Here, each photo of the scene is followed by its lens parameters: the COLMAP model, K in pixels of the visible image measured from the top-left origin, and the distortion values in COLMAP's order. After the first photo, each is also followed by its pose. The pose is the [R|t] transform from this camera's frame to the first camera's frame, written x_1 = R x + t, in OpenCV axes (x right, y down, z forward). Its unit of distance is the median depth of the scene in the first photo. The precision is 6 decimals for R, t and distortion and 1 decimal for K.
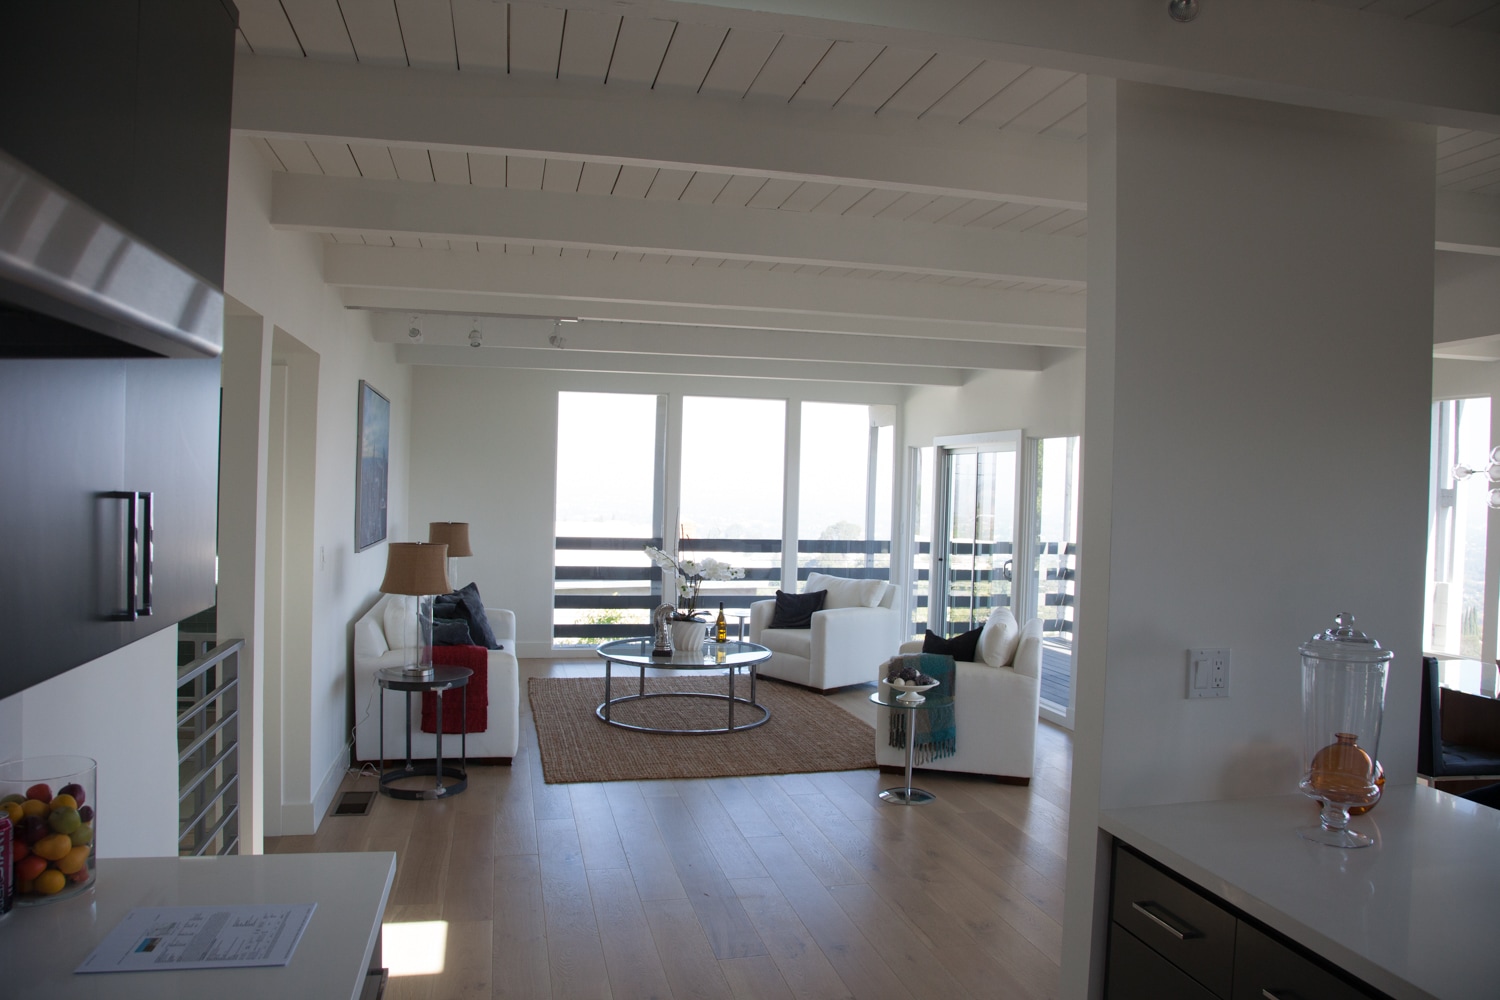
lens RADIAL K [[1058.4, 0, 750.0], [0, 1058.4, 500.0], [0, 0, 1]] dist [0.003097, 0.000229]
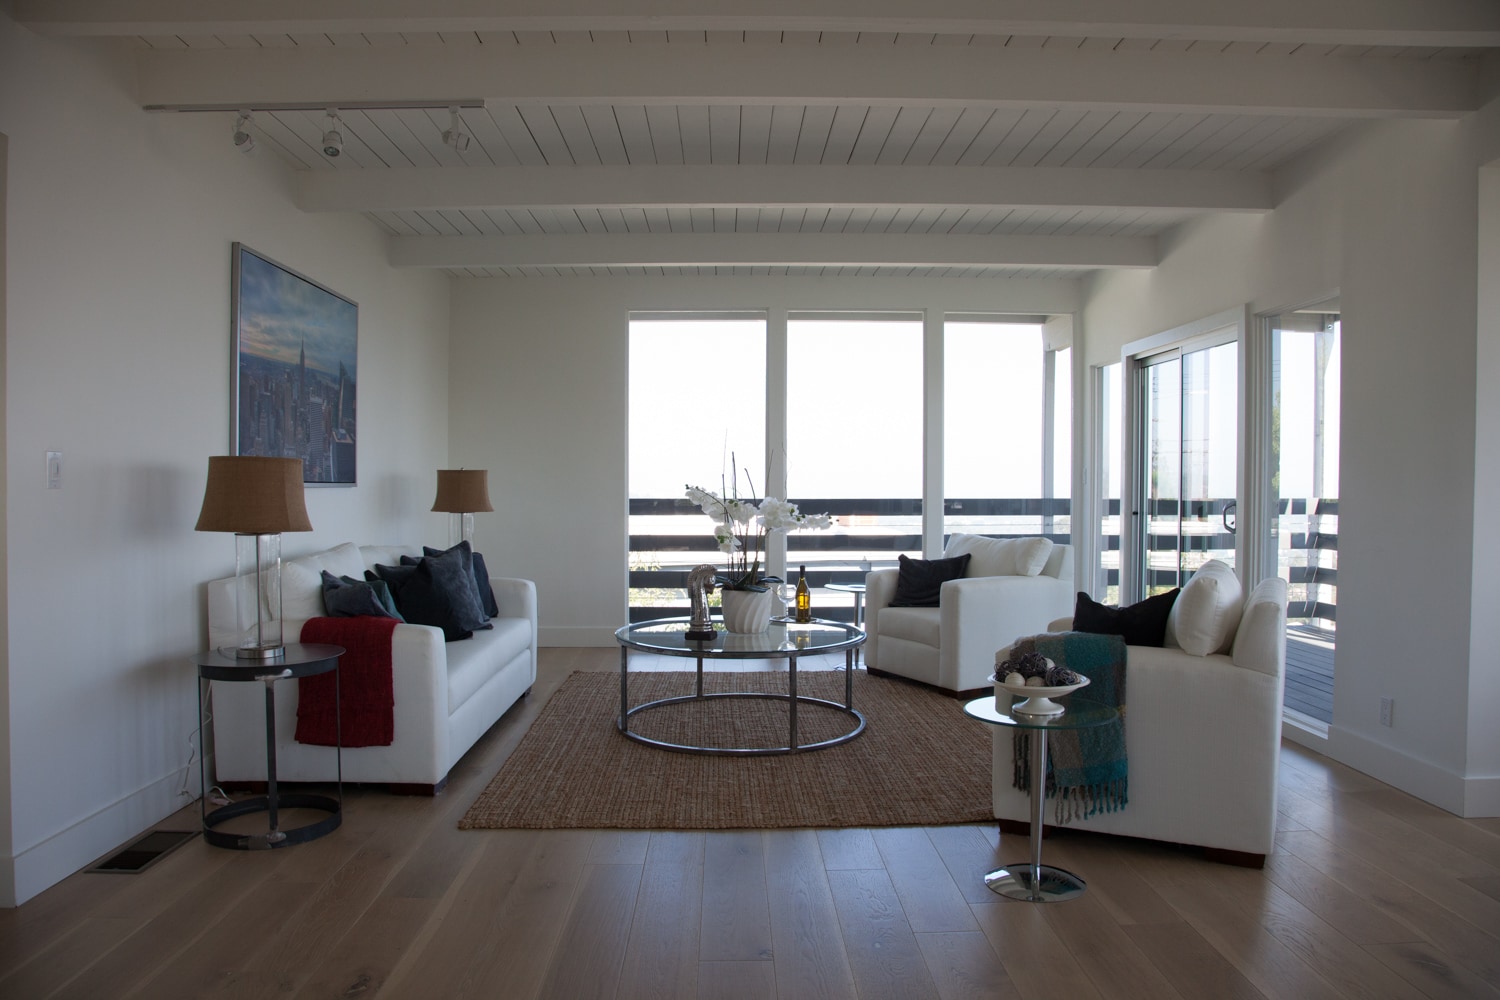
lens RADIAL K [[1042.5, 0, 750.0], [0, 1042.5, 500.0], [0, 0, 1]] dist [-0.039691, -0.000072]
pose [[0.978313, -0.021270, -0.206038, 0.092722], [0.020172, 0.999769, -0.007429, 0.060738], [0.206148, 0.003112, 0.978516, 0.336535]]
